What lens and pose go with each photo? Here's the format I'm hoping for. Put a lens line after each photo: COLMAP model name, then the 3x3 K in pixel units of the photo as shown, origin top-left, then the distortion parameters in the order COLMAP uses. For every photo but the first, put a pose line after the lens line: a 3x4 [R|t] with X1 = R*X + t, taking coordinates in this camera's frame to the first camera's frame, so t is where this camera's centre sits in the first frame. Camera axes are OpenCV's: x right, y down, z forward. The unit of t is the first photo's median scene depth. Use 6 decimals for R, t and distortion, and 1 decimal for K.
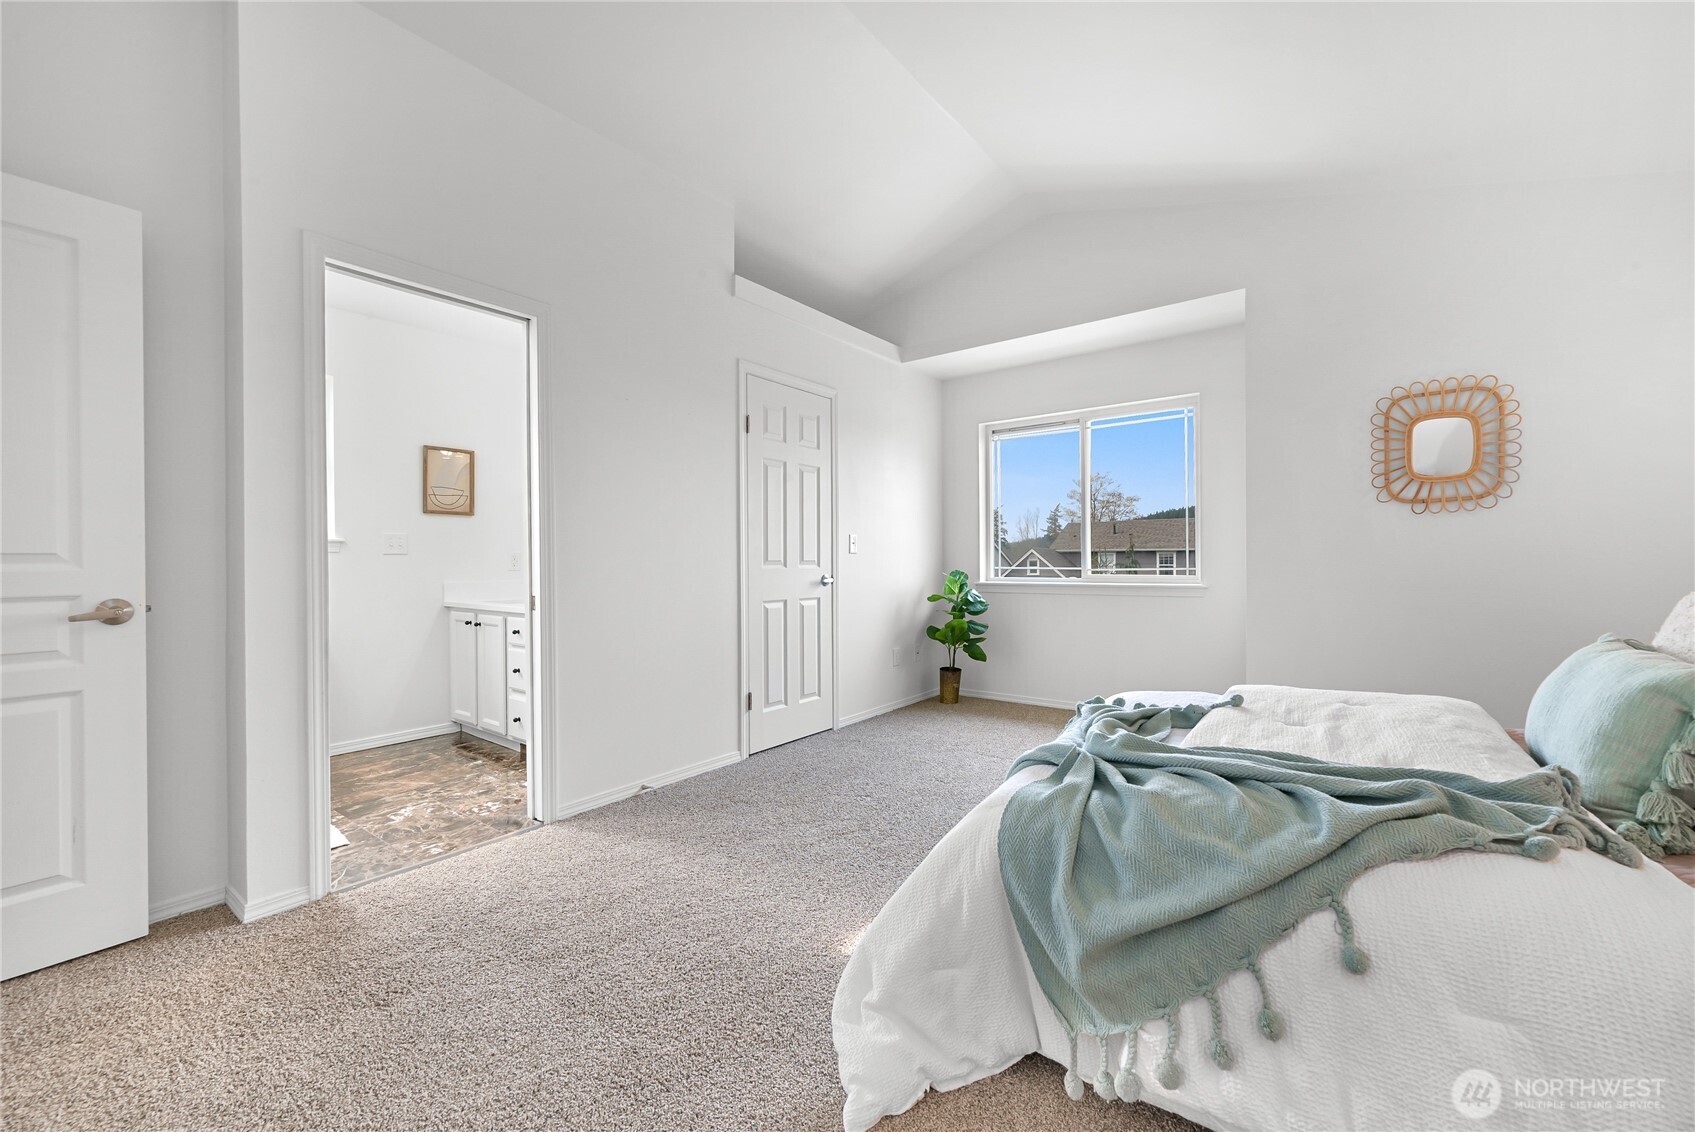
lens RADIAL K [[664.6, 0, 841.1], [0, 664.6, 563.2], [0, 0, 1]] dist [-0.001107, 0.000029]
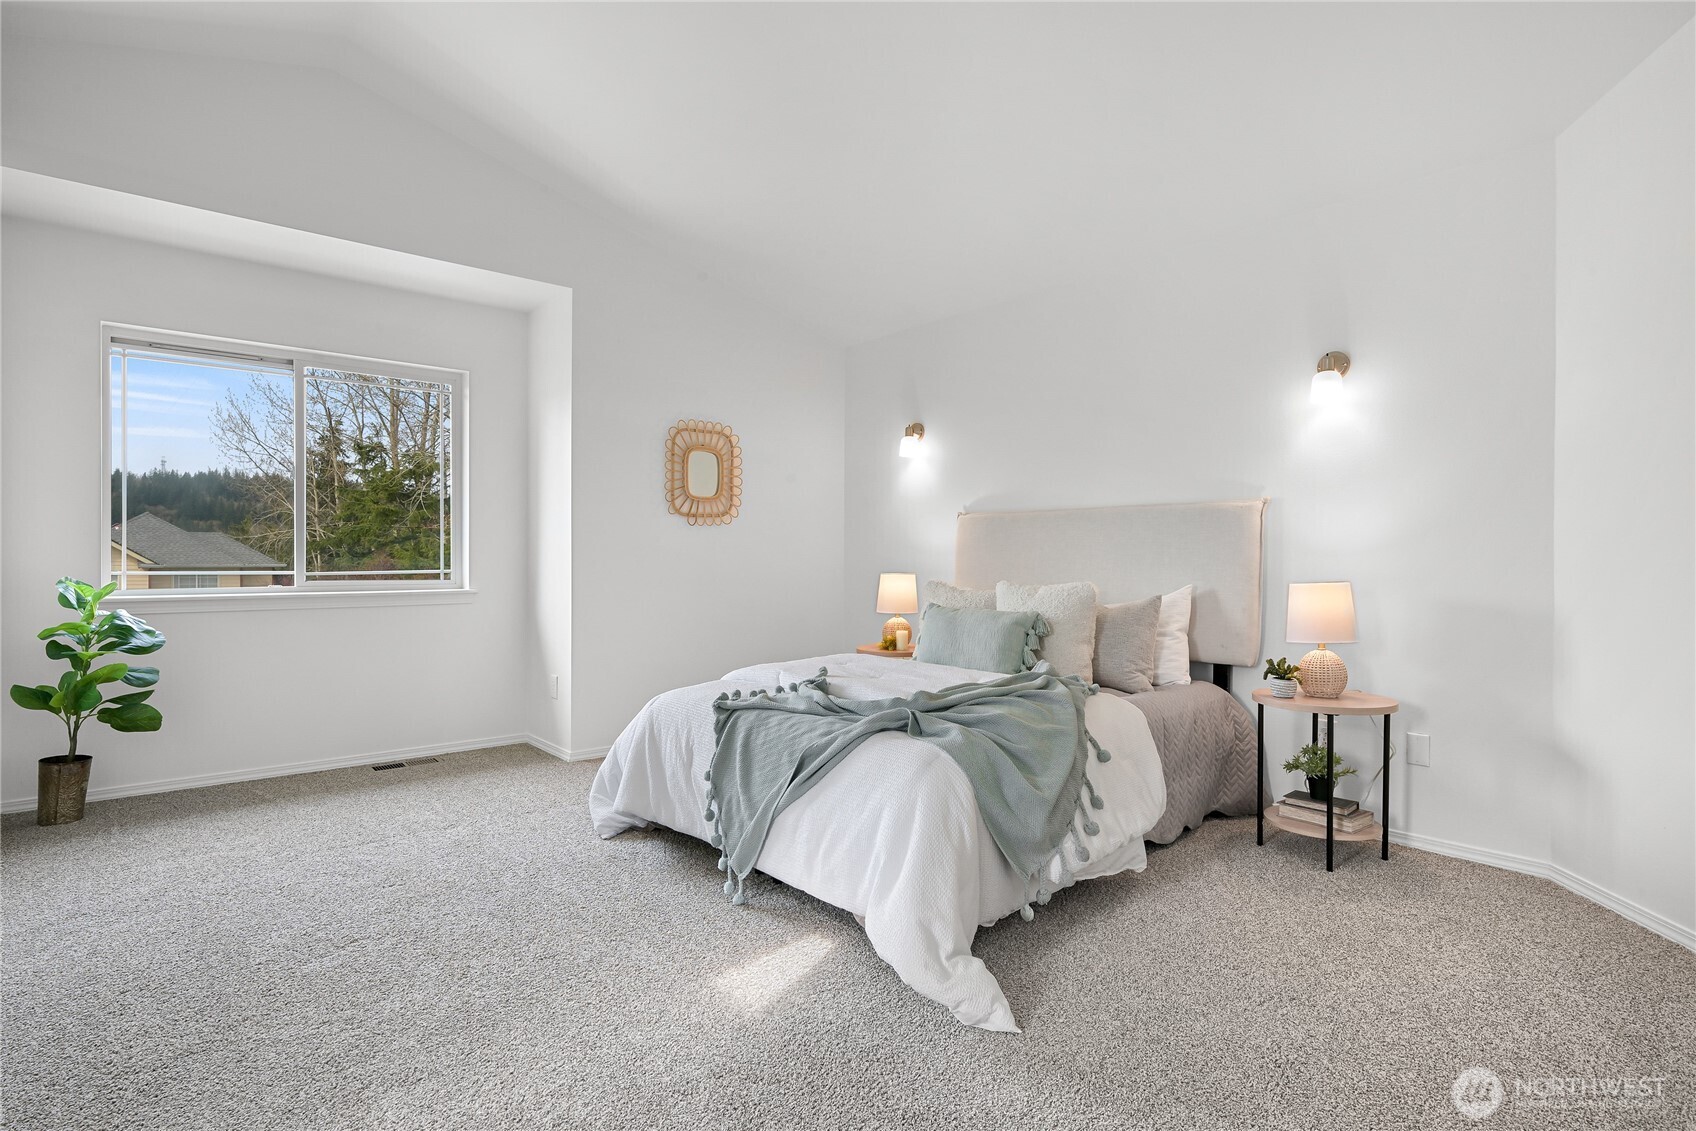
lens RADIAL K [[834.3, 0, 846.5], [0, 834.3, 568.4], [0, 0, 1]] dist [-0.003133, 0.000095]
pose [[0.221979, -0.004153, 0.975043, -0.580086], [0.000189, 0.999991, 0.004217, 0.000154], [-0.975051, -0.000752, 0.221978, 0.361543]]
